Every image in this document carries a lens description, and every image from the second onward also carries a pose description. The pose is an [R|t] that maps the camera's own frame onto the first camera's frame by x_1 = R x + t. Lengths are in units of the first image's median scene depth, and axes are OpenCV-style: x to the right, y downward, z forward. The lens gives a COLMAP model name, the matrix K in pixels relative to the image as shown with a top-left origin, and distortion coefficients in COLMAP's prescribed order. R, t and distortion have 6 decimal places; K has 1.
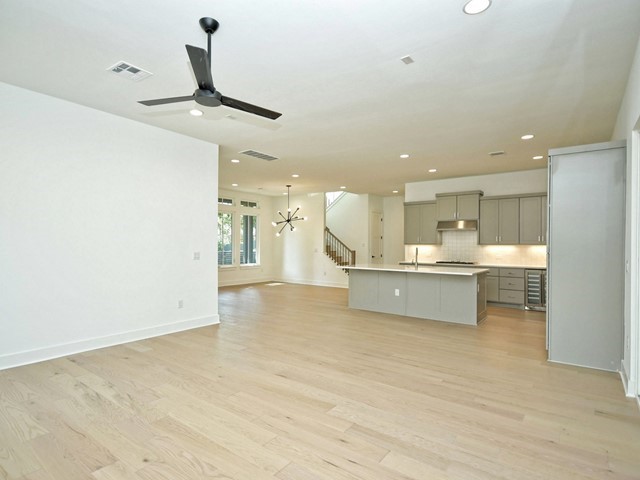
lens RADIAL K [[326.5, 0, 320.0], [0, 326.5, 240.0], [0, 0, 1]] dist [-0.001692, -0.000297]
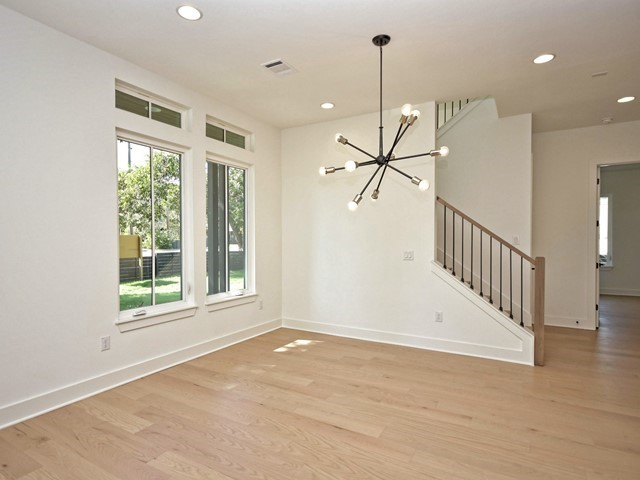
lens RADIAL K [[364.3, 0, 320.0], [0, 364.3, 240.0], [0, 0, 1]] dist [0.174884, -0.000086]
pose [[0.994188, -0.004424, 0.107566, -0.161239], [0.004215, 0.999989, 0.002173, 0.011499], [-0.107574, -0.001707, 0.994196, 0.567182]]
